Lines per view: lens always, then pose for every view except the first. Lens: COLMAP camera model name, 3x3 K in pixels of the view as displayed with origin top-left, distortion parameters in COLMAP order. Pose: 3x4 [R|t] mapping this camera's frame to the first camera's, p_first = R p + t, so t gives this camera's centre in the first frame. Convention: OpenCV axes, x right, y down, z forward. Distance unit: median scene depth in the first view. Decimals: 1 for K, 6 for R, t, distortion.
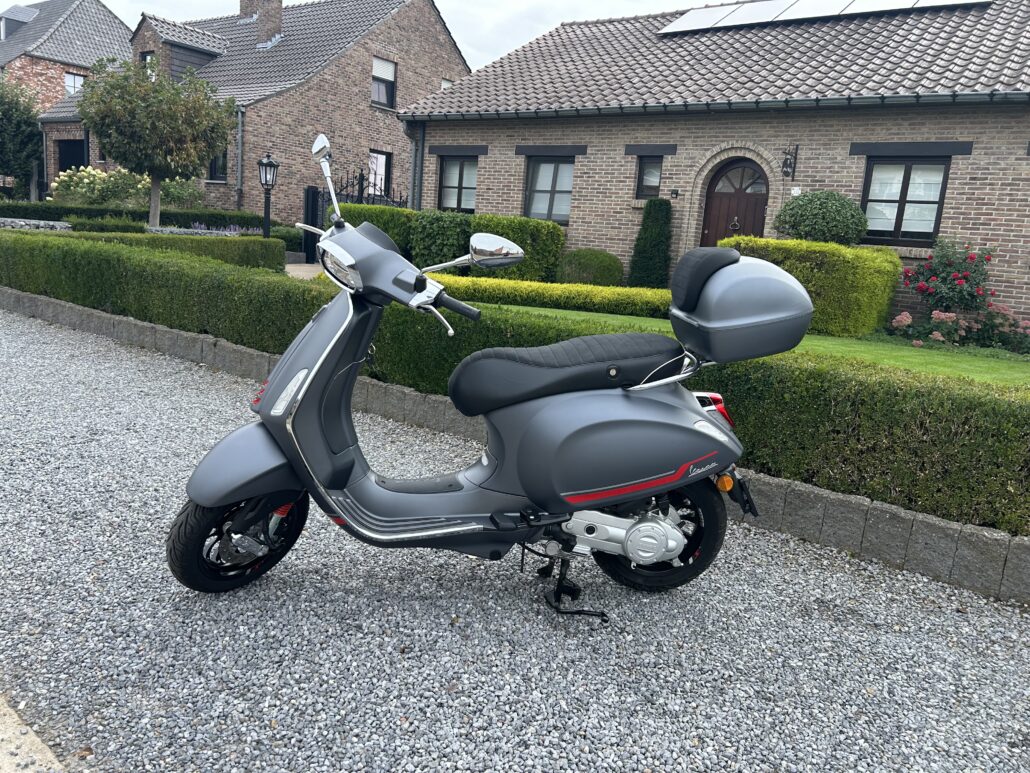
lens RADIAL K [[775.6, 0, 508.5], [0, 775.6, 377.9], [0, 0, 1]] dist [0.055390, -0.057867]
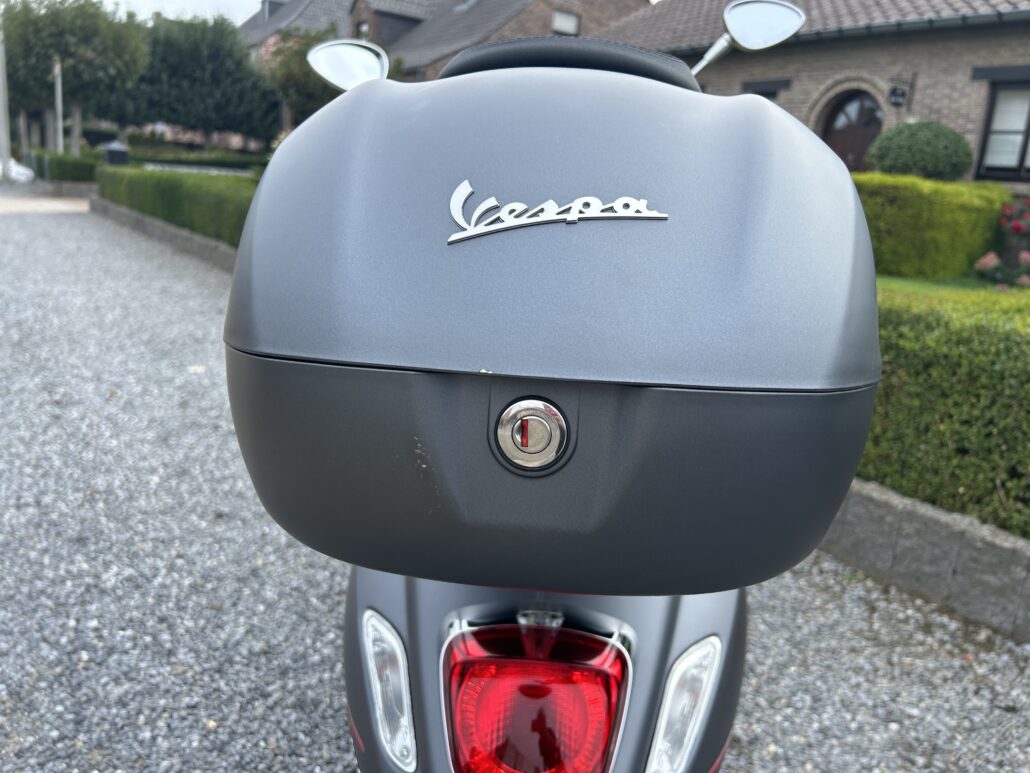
lens RADIAL K [[775.6, 0, 509.8], [0, 775.6, 386.5], [0, 0, 1]] dist [0.055390, -0.057867]
pose [[0.952587, 0.071918, -0.295646, 0.216675], [-0.056014, 0.996508, 0.061926, 0.036827], [0.299067, -0.042429, 0.953288, -0.028572]]
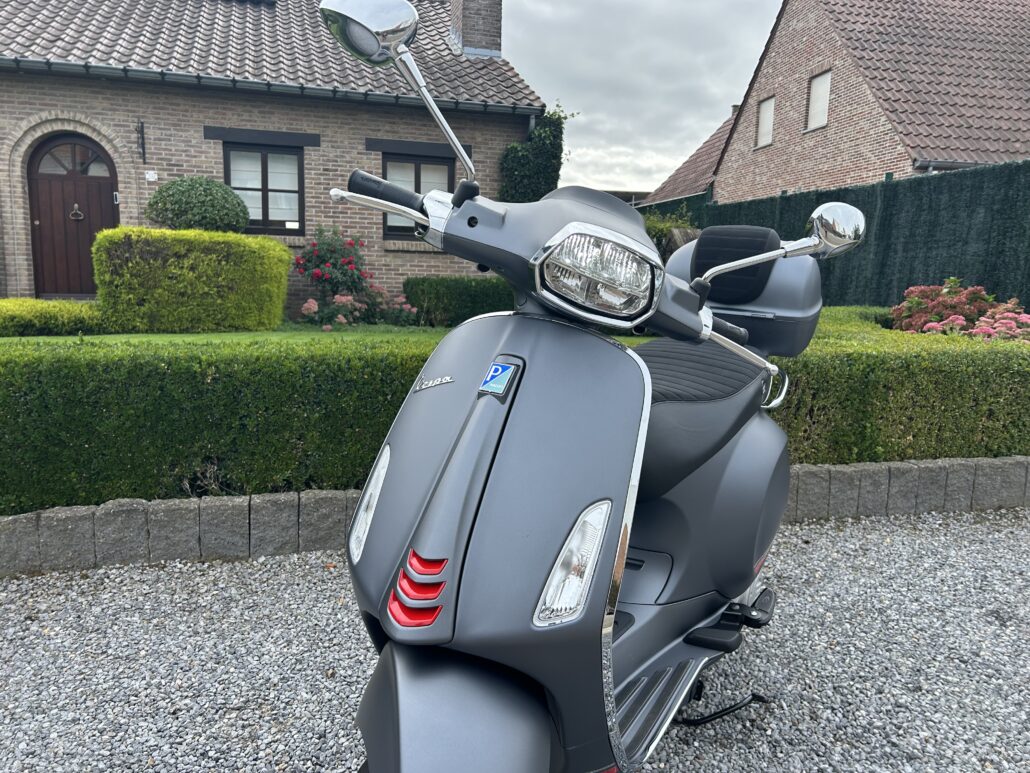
lens RADIAL K [[775.6, 0, 513.1], [0, 775.6, 386.0], [0, 0, 1]] dist [0.055390, -0.057867]
pose [[0.596510, -0.180454, 0.782057, -0.127011], [0.164872, 0.981167, 0.100641, -0.026711], [-0.785489, 0.068906, 0.615027, 0.148650]]
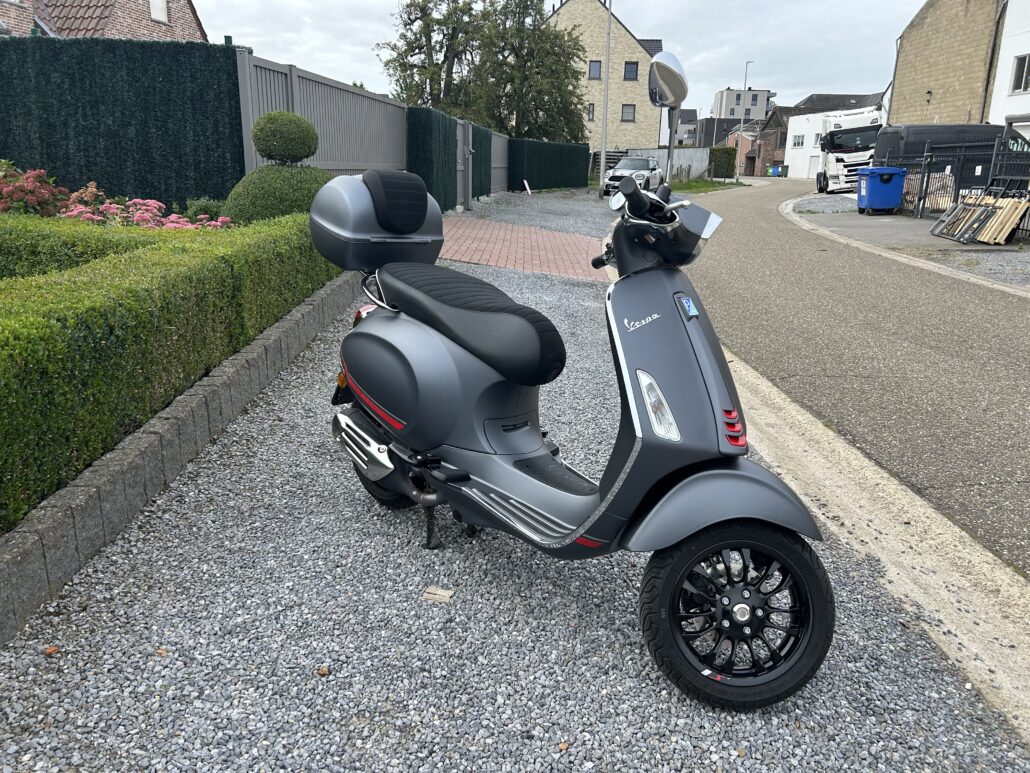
lens RADIAL K [[775.6, 0, 522.0], [0, 775.6, 377.8], [0, 0, 1]] dist [0.055390, -0.057867]
pose [[-0.629855, -0.300579, 0.716194, -0.152508], [0.057660, 0.901445, 0.429036, -0.077148], [-0.774569, 0.311526, -0.550449, 0.330939]]
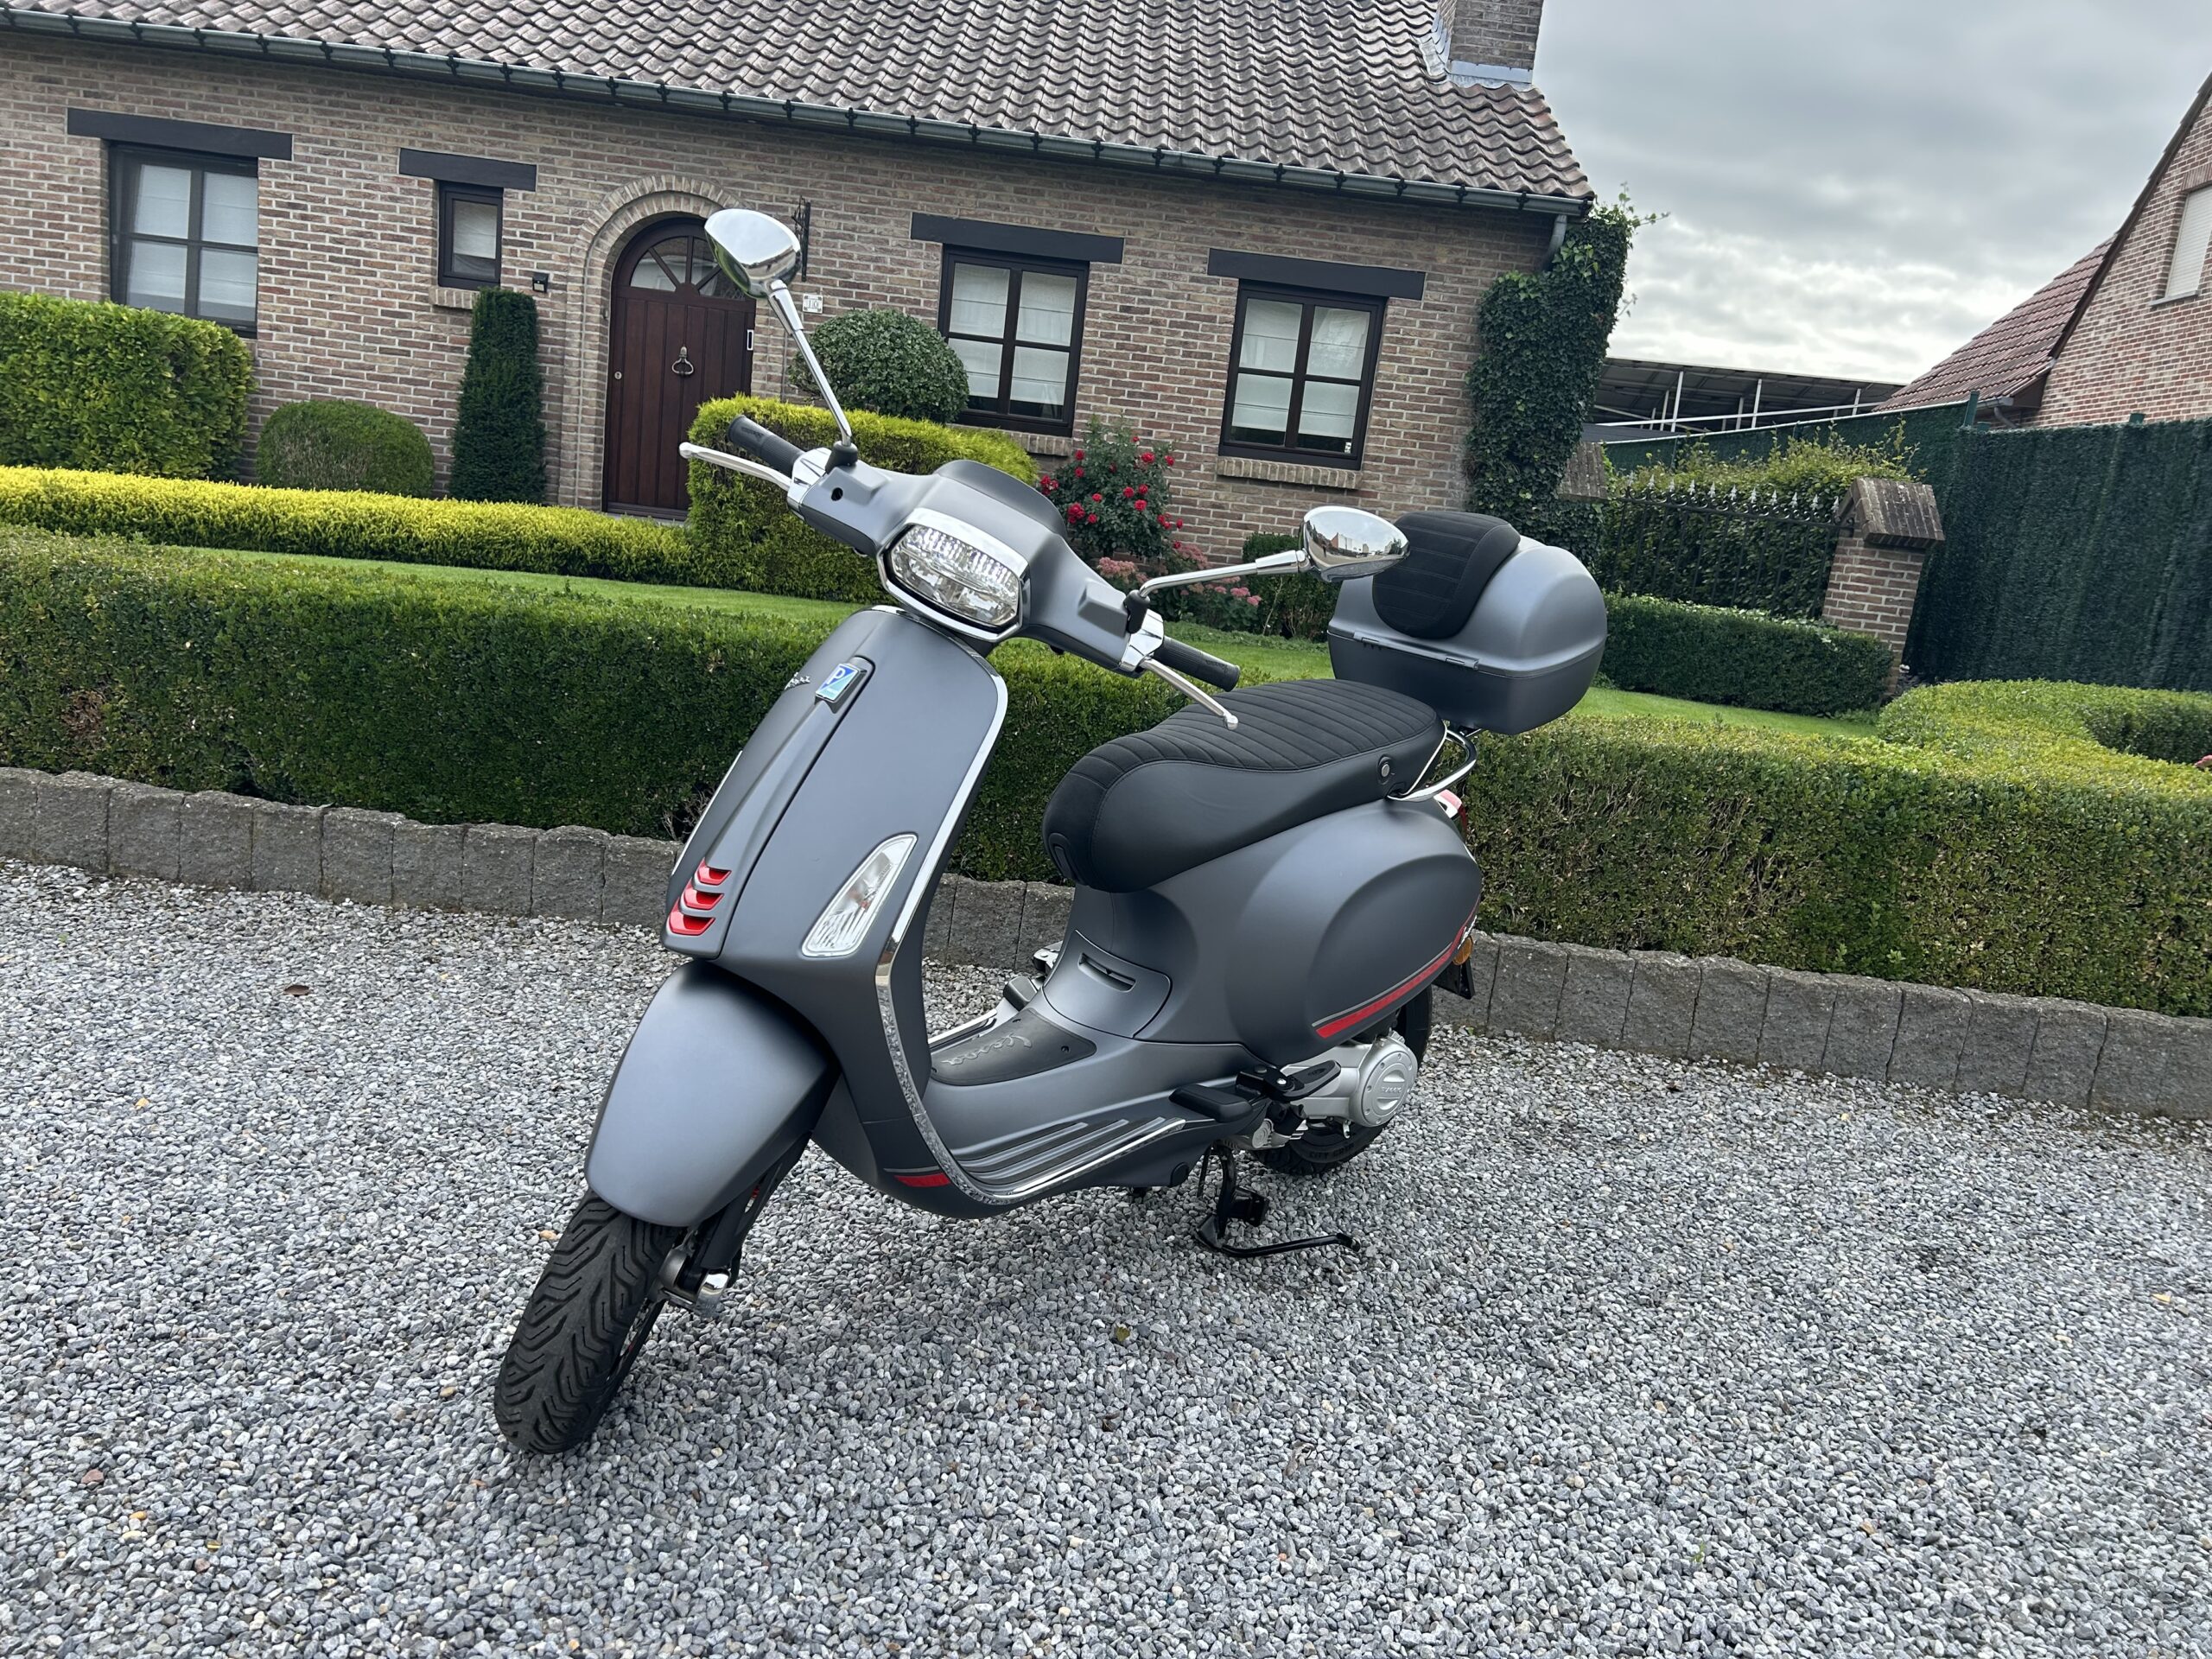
lens RADIAL K [[1665.7, 0, 1095.3], [0, 1665.7, 831.8], [0, 0, 1]] dist [0.055390, -0.057867]
pose [[0.802435, -0.111563, 0.586219, -0.135861], [0.056623, 0.992171, 0.111312, -0.020496], [-0.594048, -0.056127, 0.802469, 0.049238]]
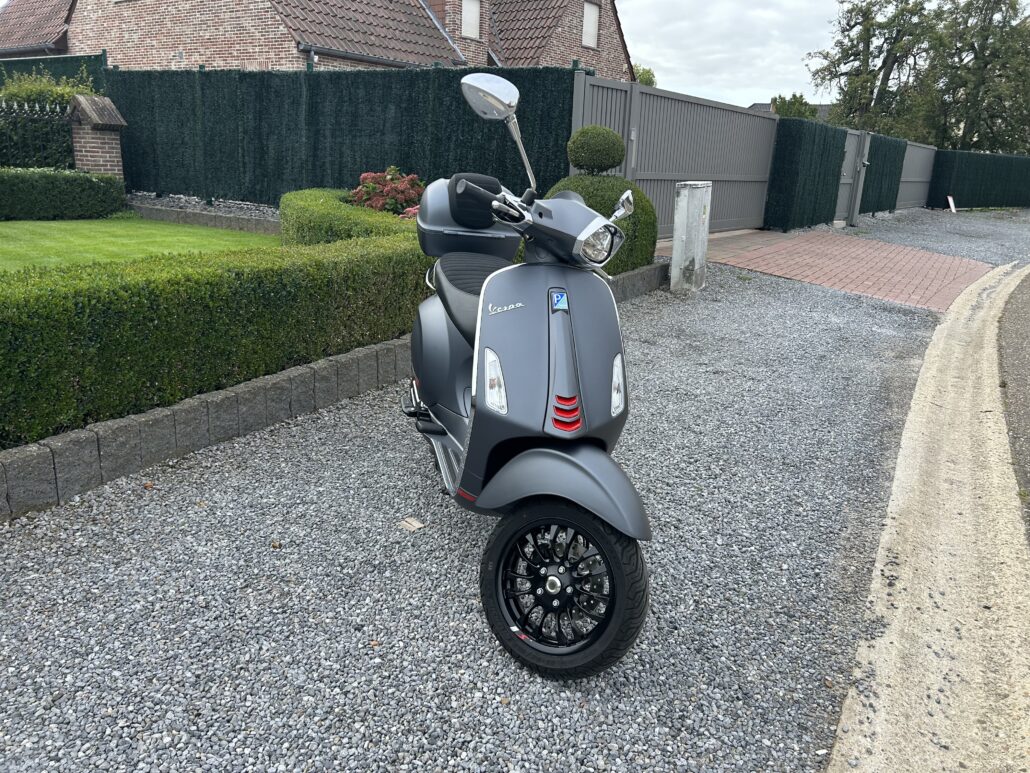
lens RADIAL K [[775.6, 0, 522.6], [0, 775.6, 376.5], [0, 0, 1]] dist [0.055390, -0.057867]
pose [[-0.151977, -0.350234, 0.924251, -0.223428], [0.118553, 0.921902, 0.368838, -0.069370], [-0.981248, 0.165628, -0.098586, 0.238020]]
